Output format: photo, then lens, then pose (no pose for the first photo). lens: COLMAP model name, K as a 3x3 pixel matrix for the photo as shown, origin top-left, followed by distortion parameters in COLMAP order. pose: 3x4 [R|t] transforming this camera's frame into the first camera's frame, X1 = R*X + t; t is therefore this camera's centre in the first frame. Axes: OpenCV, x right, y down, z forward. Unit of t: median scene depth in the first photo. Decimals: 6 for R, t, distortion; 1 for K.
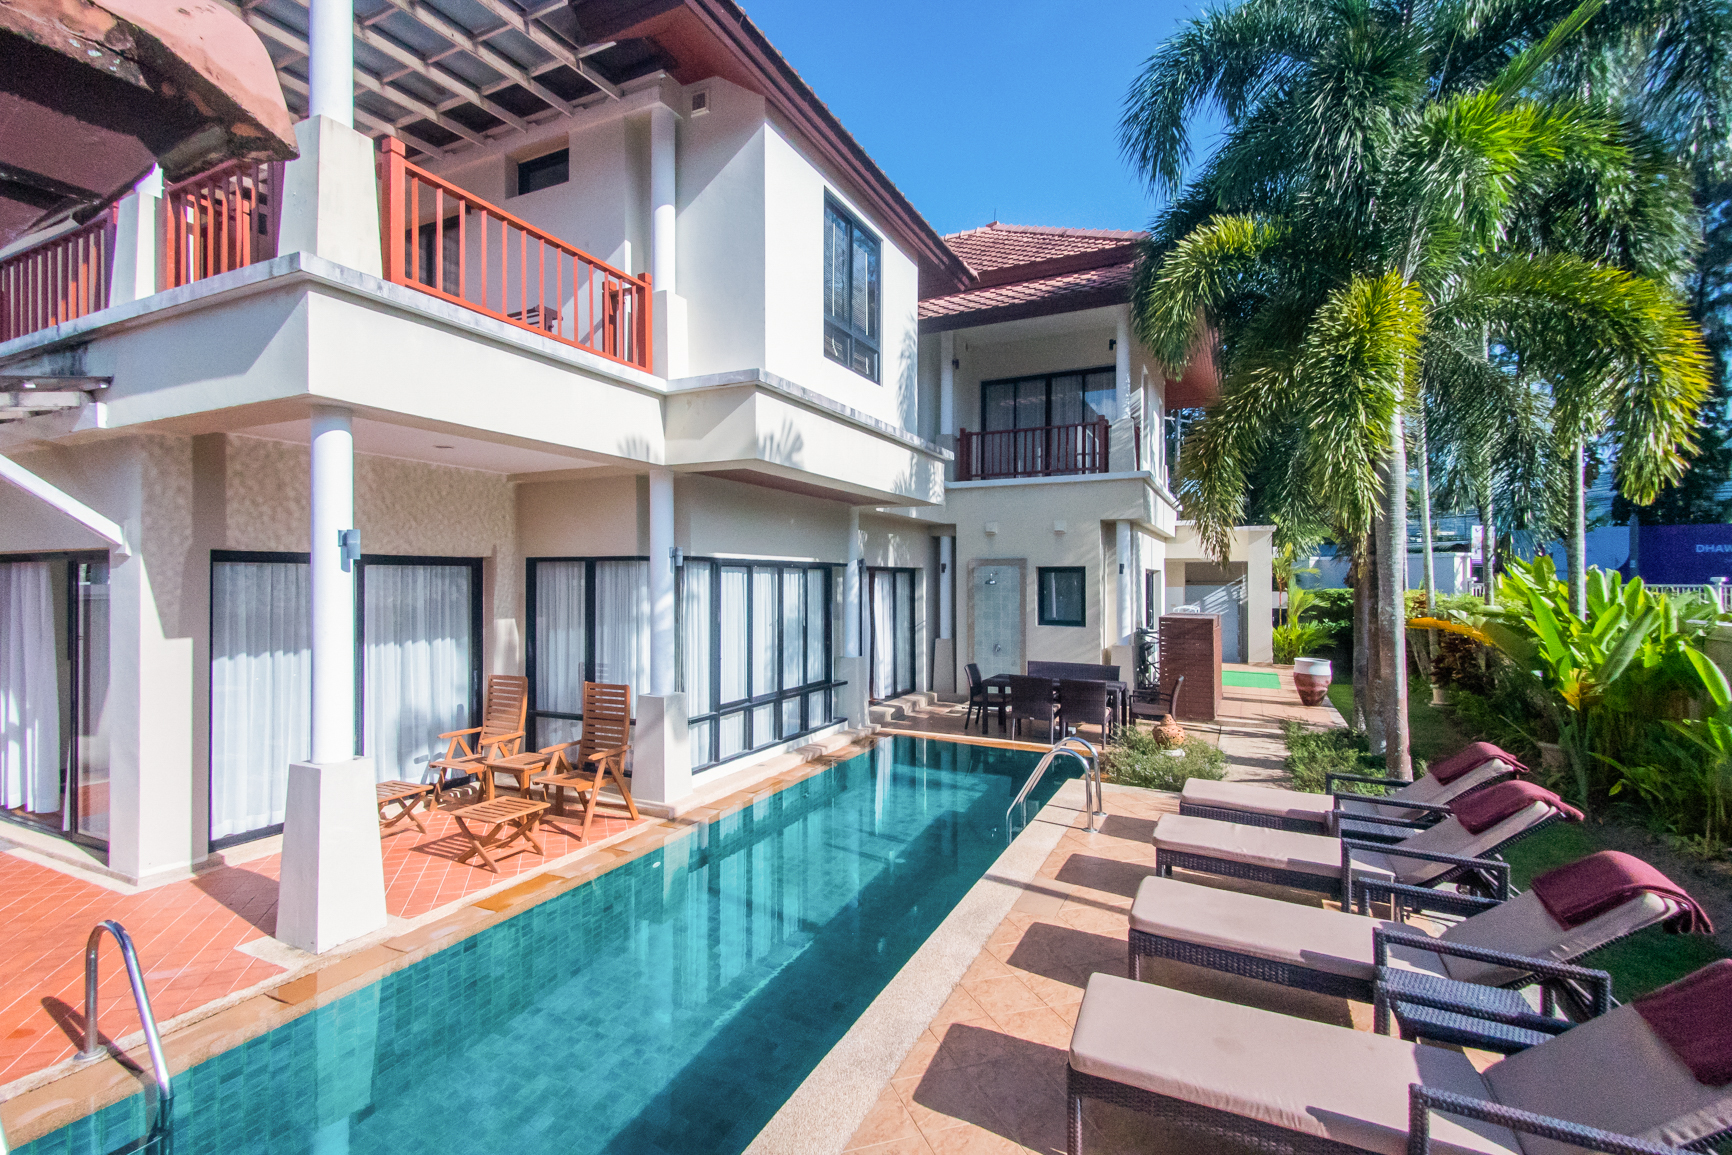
lens RADIAL K [[809.8, 0, 862.5], [0, 809.8, 572.7], [0, 0, 1]] dist [0.079057, -0.033741]
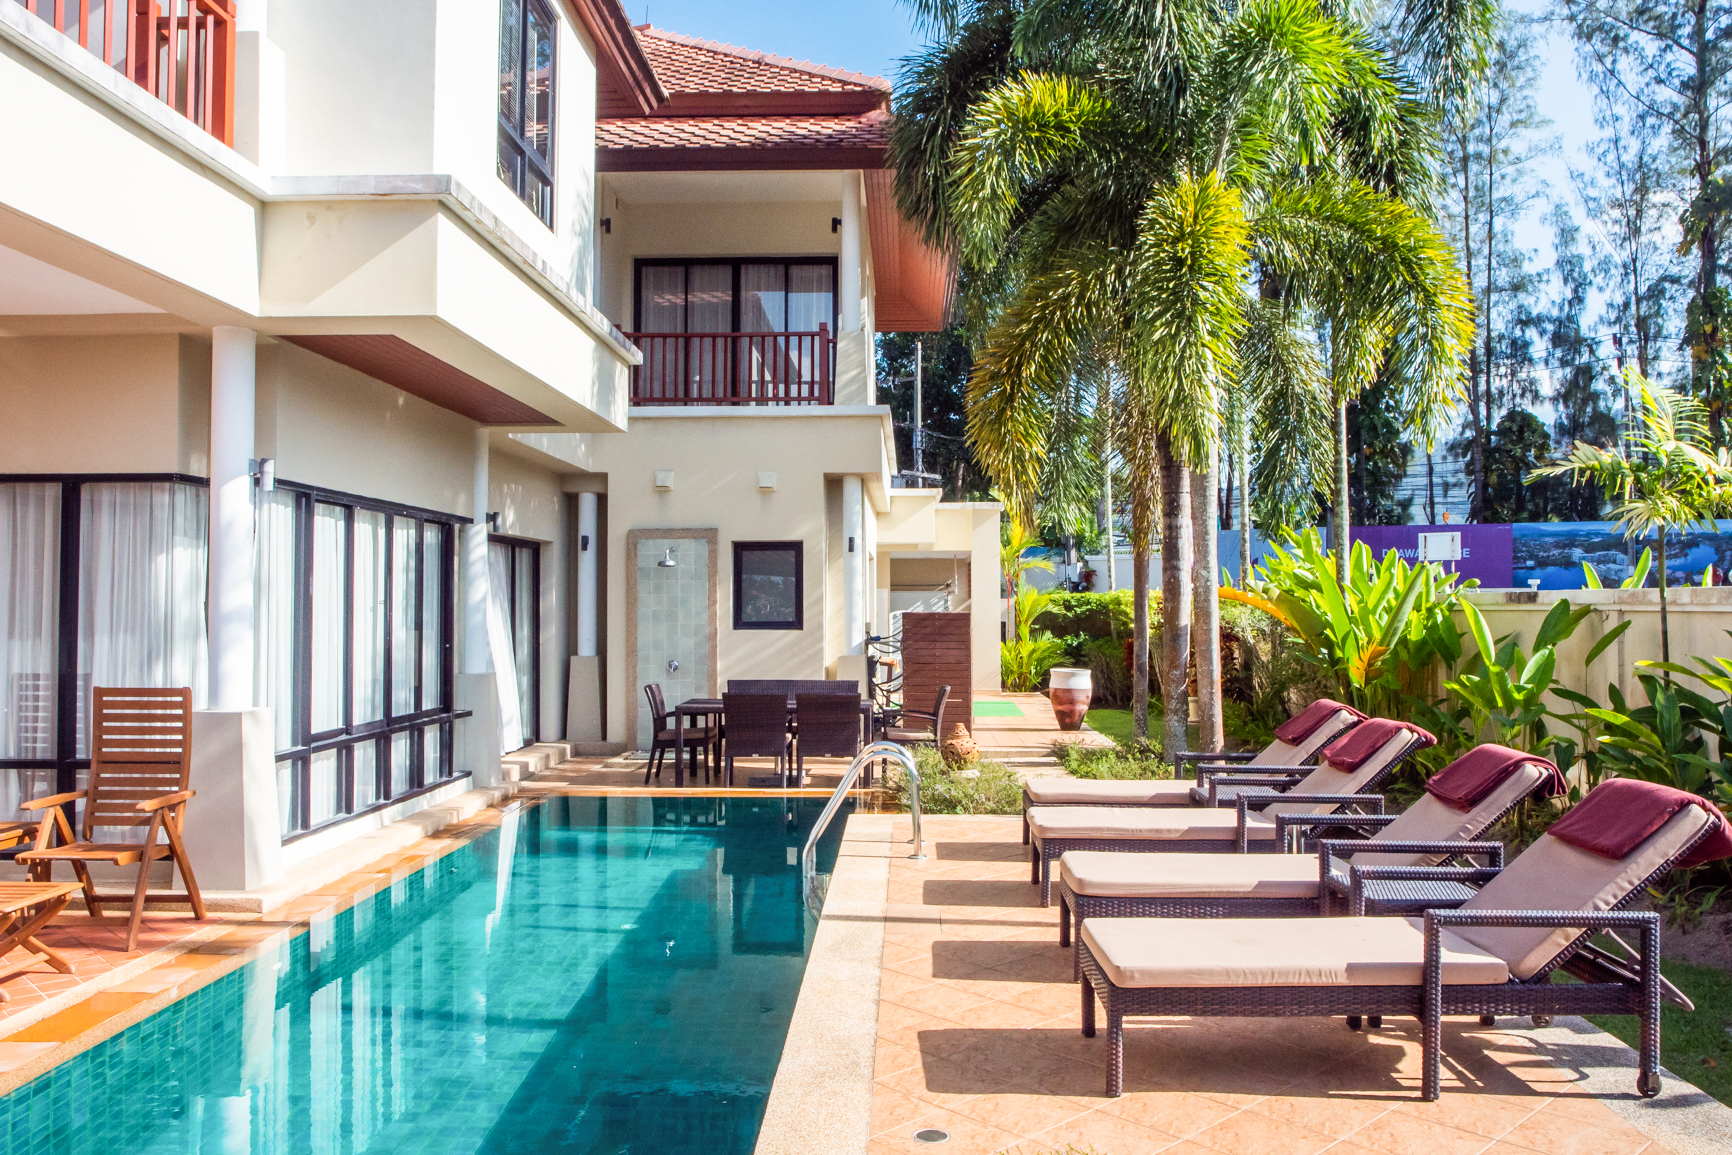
lens RADIAL K [[1339.6, 0, 917.1], [0, 1339.6, 573.8], [0, 0, 1]] dist [-0.042025, 0.007370]
pose [[0.893962, 0.005244, 0.448111, -0.188399], [0.006276, 0.999687, -0.024219, 0.062946], [-0.448098, 0.024464, 0.893650, -0.058870]]
